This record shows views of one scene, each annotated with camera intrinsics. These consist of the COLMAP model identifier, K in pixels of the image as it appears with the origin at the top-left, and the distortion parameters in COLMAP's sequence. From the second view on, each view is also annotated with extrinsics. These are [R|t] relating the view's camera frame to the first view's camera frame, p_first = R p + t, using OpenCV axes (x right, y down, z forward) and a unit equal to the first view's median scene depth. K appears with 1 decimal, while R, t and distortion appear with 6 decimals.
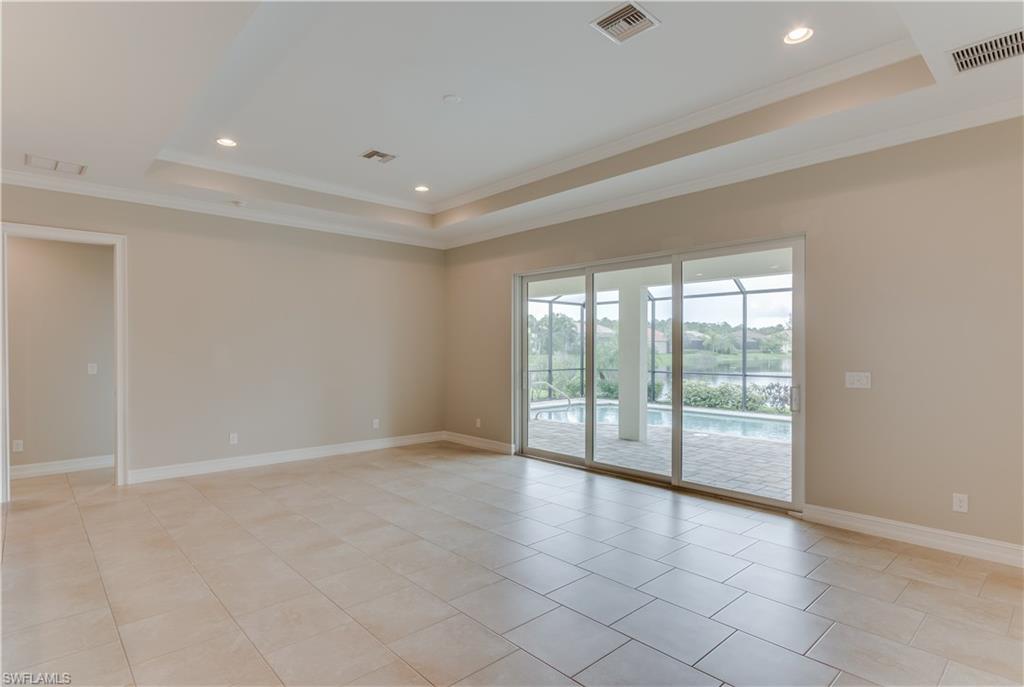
lens RADIAL K [[547.9, 0, 532.9], [0, 547.9, 345.0], [0, 0, 1]] dist [0.094620, -0.000014]
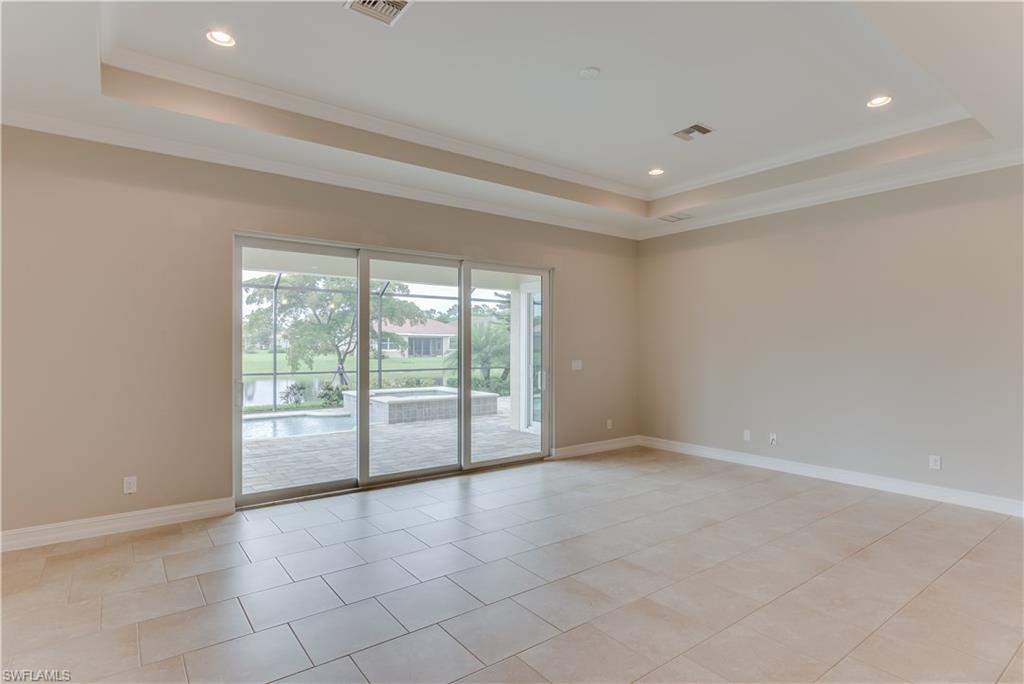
lens RADIAL K [[513.9, 0, 512.0], [0, 513.9, 342.0], [0, 0, 1]] dist [-0.023205, 0.000091]
pose [[0.124142, 0.000071, 0.992264, -0.676067], [-0.003212, 0.999995, 0.000330, -0.000848], [-0.992259, -0.003228, 0.124141, 0.697964]]
